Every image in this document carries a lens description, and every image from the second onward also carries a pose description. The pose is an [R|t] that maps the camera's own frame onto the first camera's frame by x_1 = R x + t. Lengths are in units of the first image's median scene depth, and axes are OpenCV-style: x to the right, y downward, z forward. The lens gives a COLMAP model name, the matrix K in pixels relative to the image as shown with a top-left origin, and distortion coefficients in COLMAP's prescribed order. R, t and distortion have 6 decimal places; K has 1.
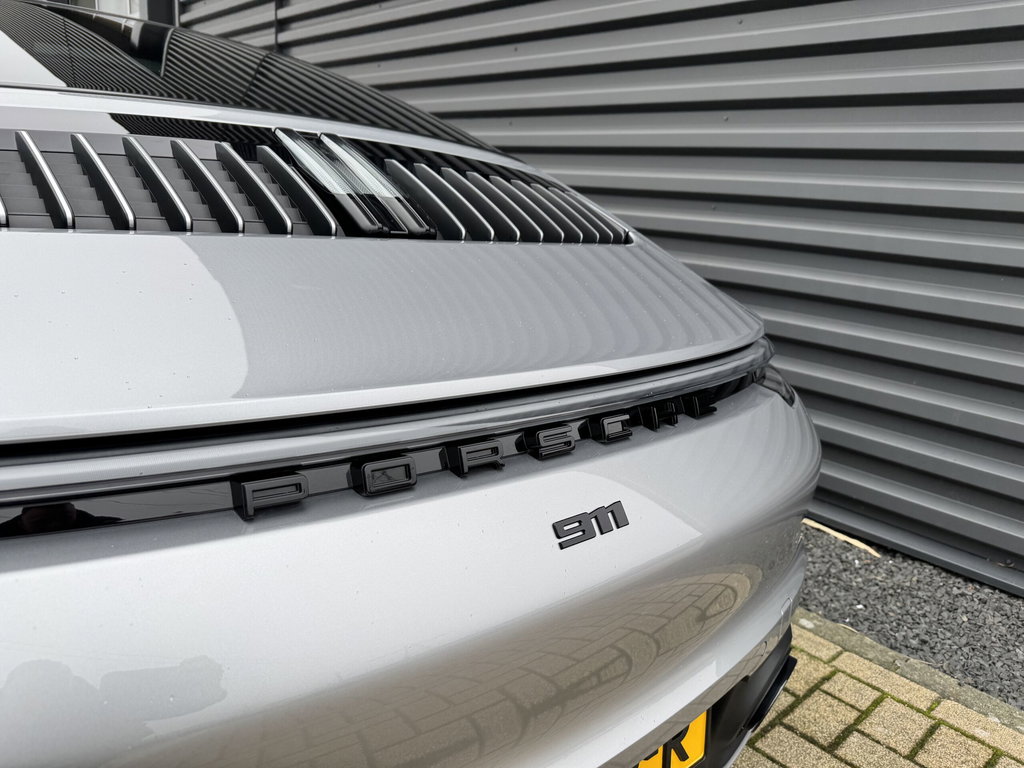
lens RADIAL K [[748.2, 0, 514.7], [0, 748.2, 393.0], [0, 0, 1]] dist [0.032030, -0.037935]
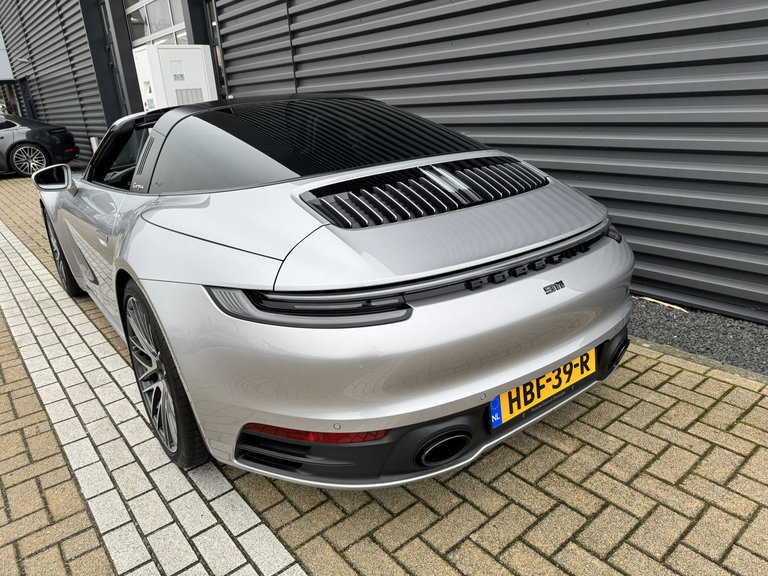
lens RADIAL K [[561.2, 0, 371.0], [0, 561.2, 291.5], [0, 0, 1]] dist [0.032030, -0.037935]
pose [[0.987336, -0.104660, -0.119225, -0.172004], [0.113687, 0.990934, 0.071595, -0.035550], [0.110651, -0.084242, 0.990283, -0.673529]]
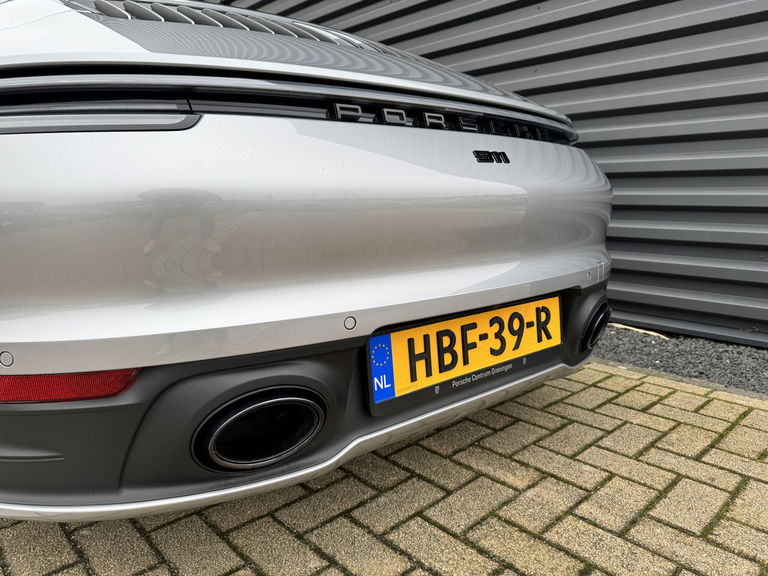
lens RADIAL K [[561.2, 0, 382.3], [0, 561.2, 283.5], [0, 0, 1]] dist [0.032030, -0.037935]
pose [[0.996992, -0.076092, -0.014714, -0.076076], [0.074169, 0.991843, -0.103665, 0.258690], [0.022483, 0.102262, 0.994503, -0.187294]]
